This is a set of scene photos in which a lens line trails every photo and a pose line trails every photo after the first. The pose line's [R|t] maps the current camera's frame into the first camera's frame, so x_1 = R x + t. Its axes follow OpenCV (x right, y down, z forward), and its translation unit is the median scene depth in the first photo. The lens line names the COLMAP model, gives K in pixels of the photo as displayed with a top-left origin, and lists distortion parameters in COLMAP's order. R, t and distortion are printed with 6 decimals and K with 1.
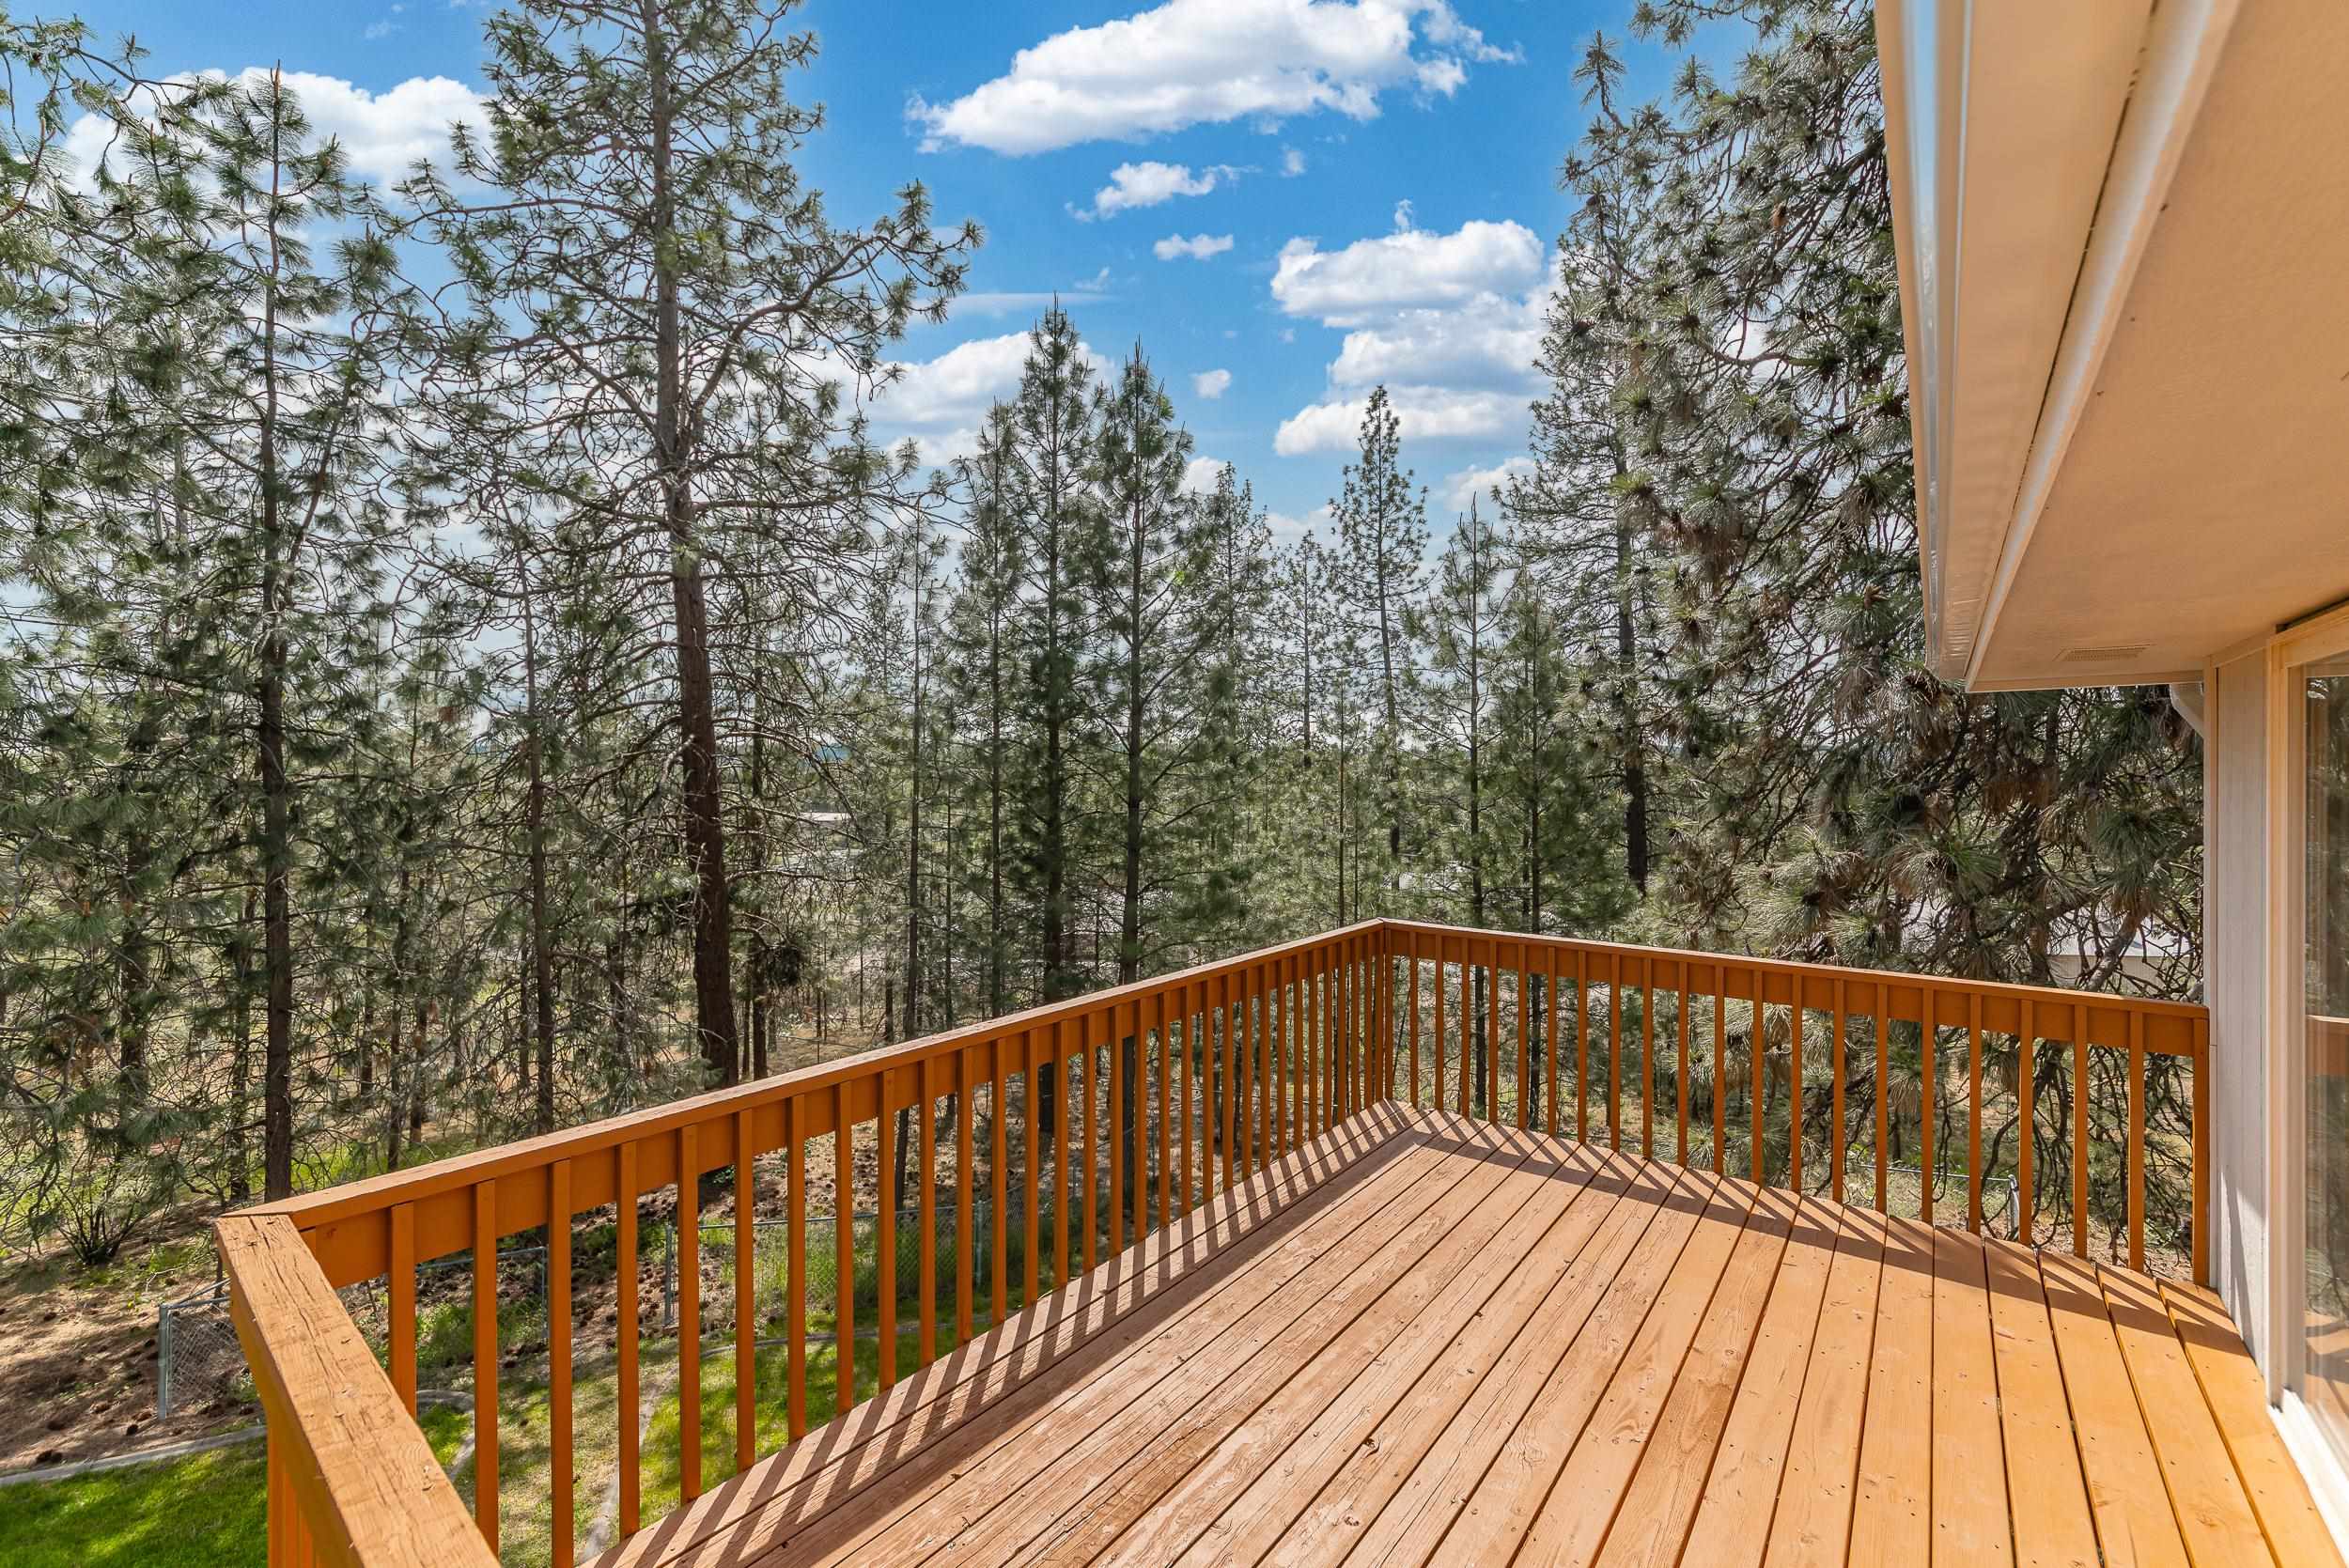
lens RADIAL K [[949.7, 0, 1165.6], [0, 949.7, 775.1], [0, 0, 1]] dist [-0.013206, 0.007017]
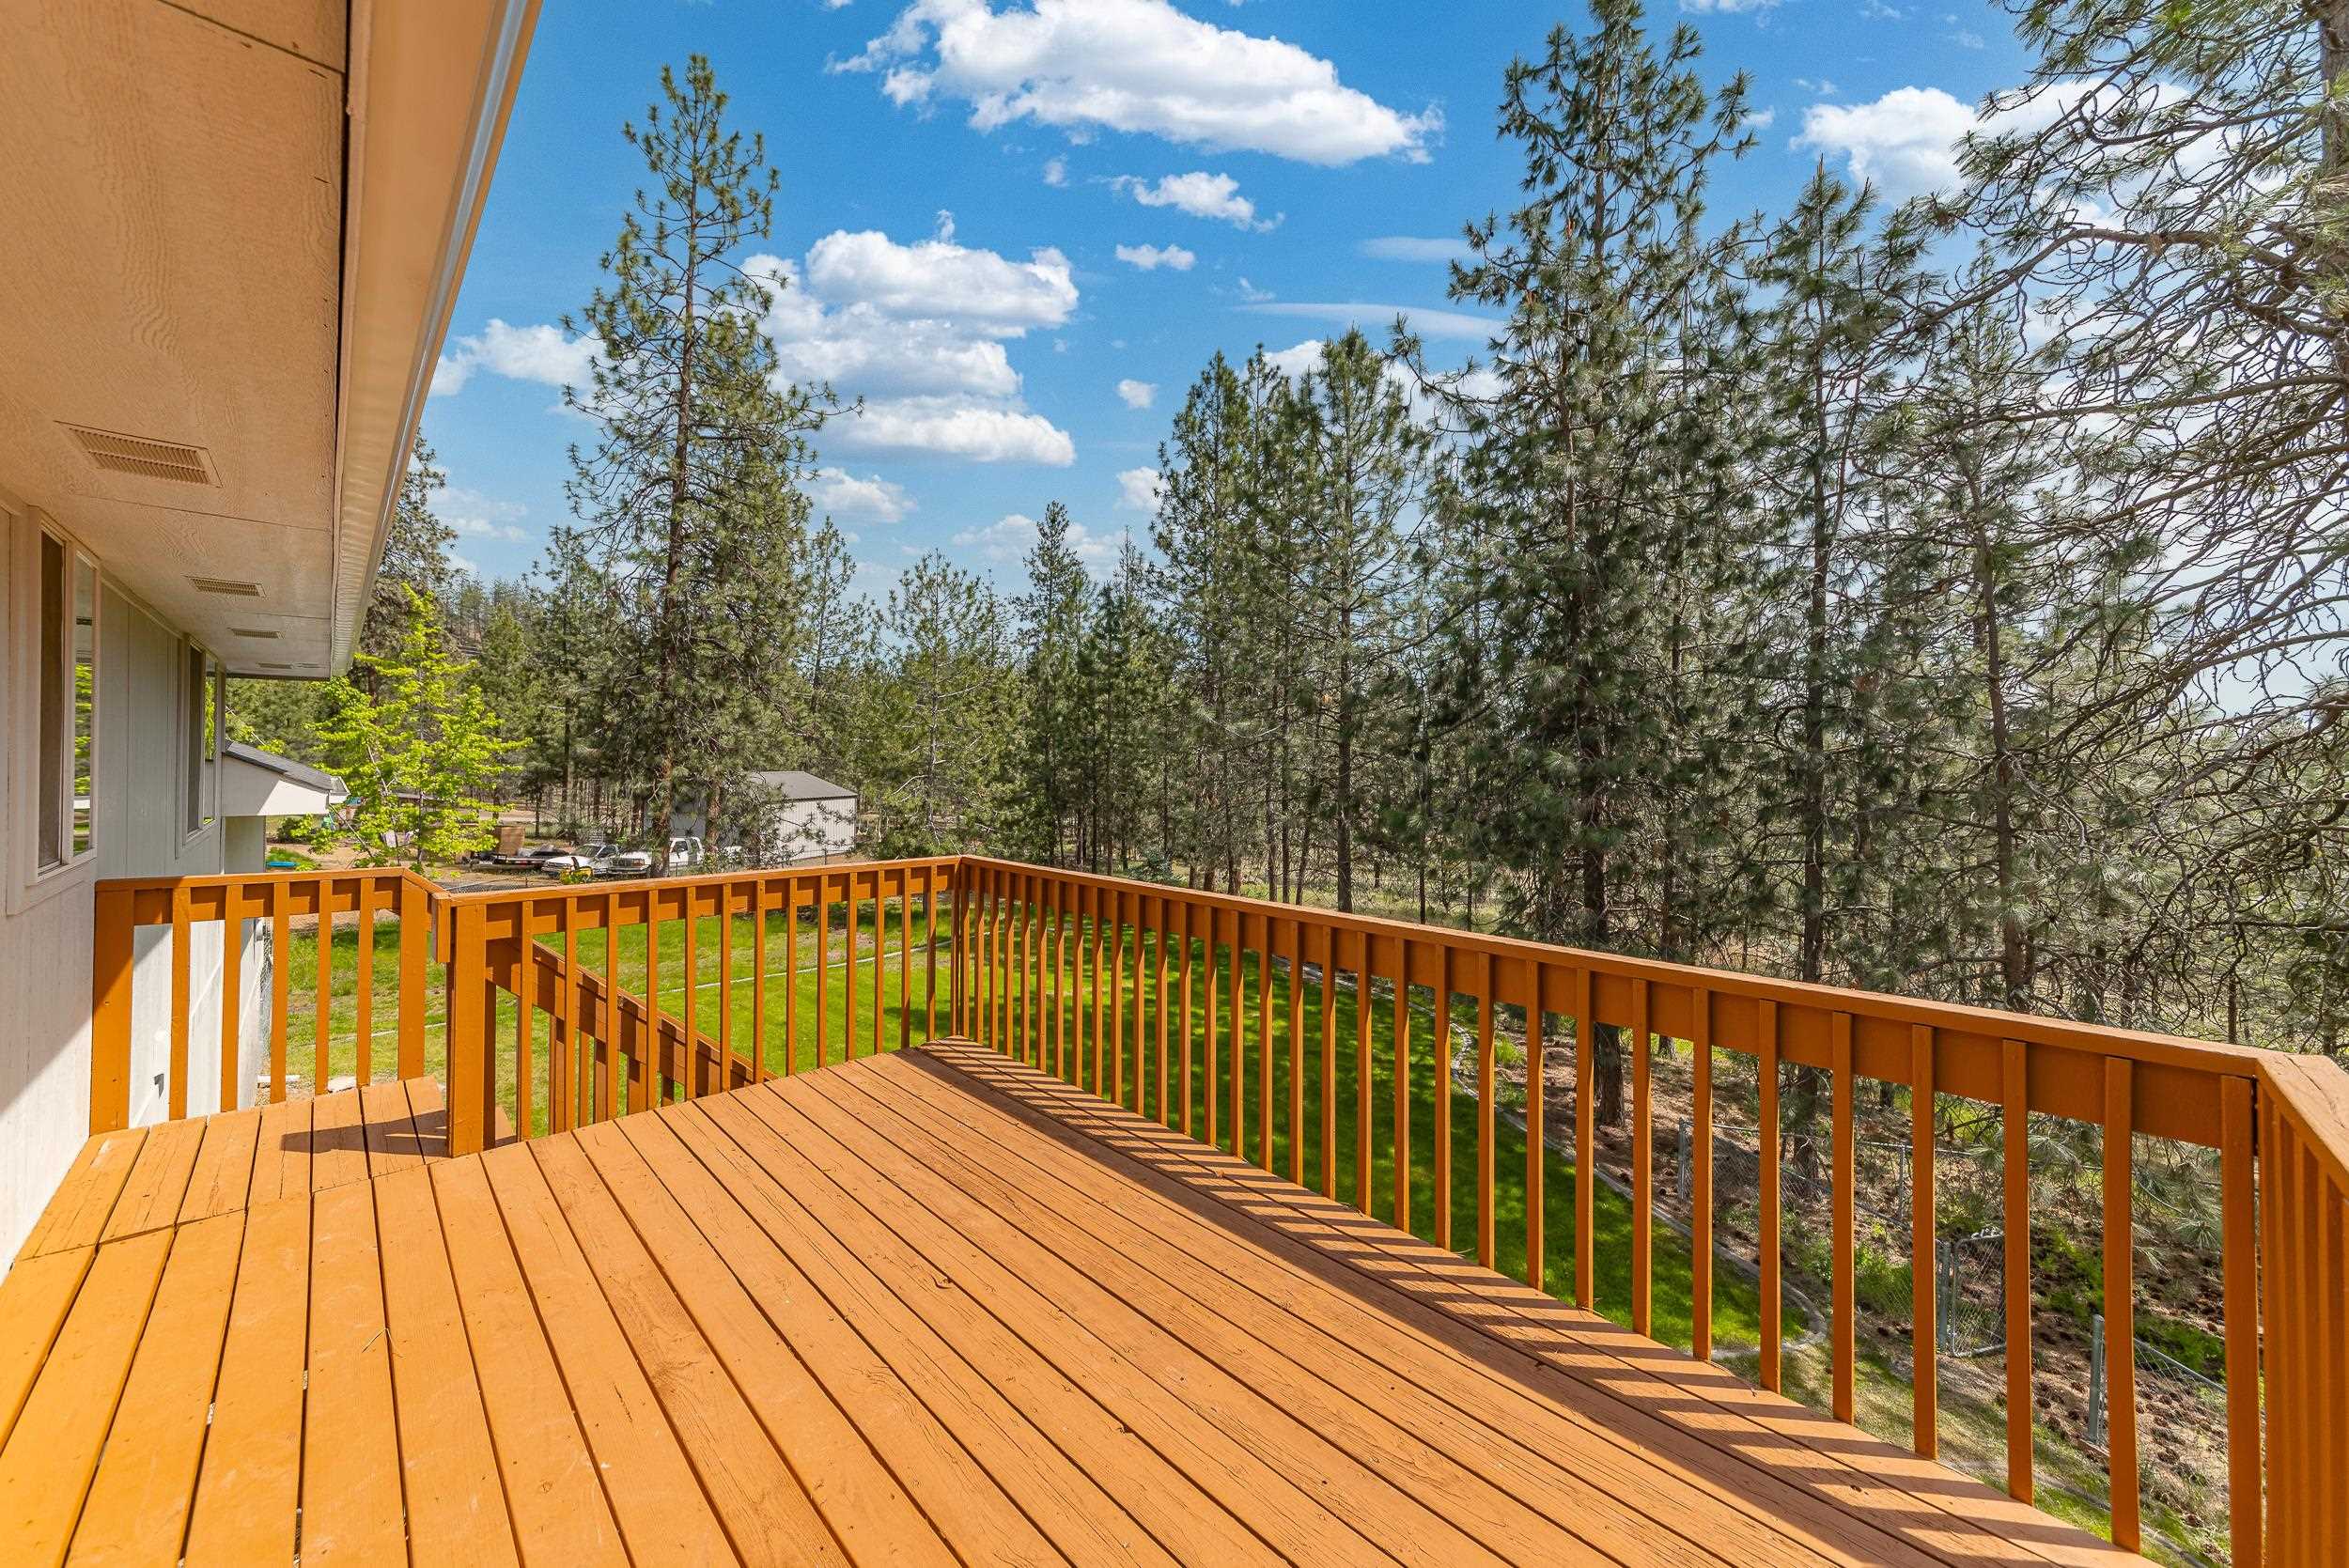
lens RADIAL K [[834.3, 0, 1174.5], [0, 834.3, 784.0], [0, 0, 1]] dist [-0.011330, 0.005289]
pose [[-0.095712, 0.019560, -0.995217, 0.789538], [-0.012077, 0.999710, 0.020810, 0.077984], [0.995336, 0.014011, -0.095448, 0.936072]]
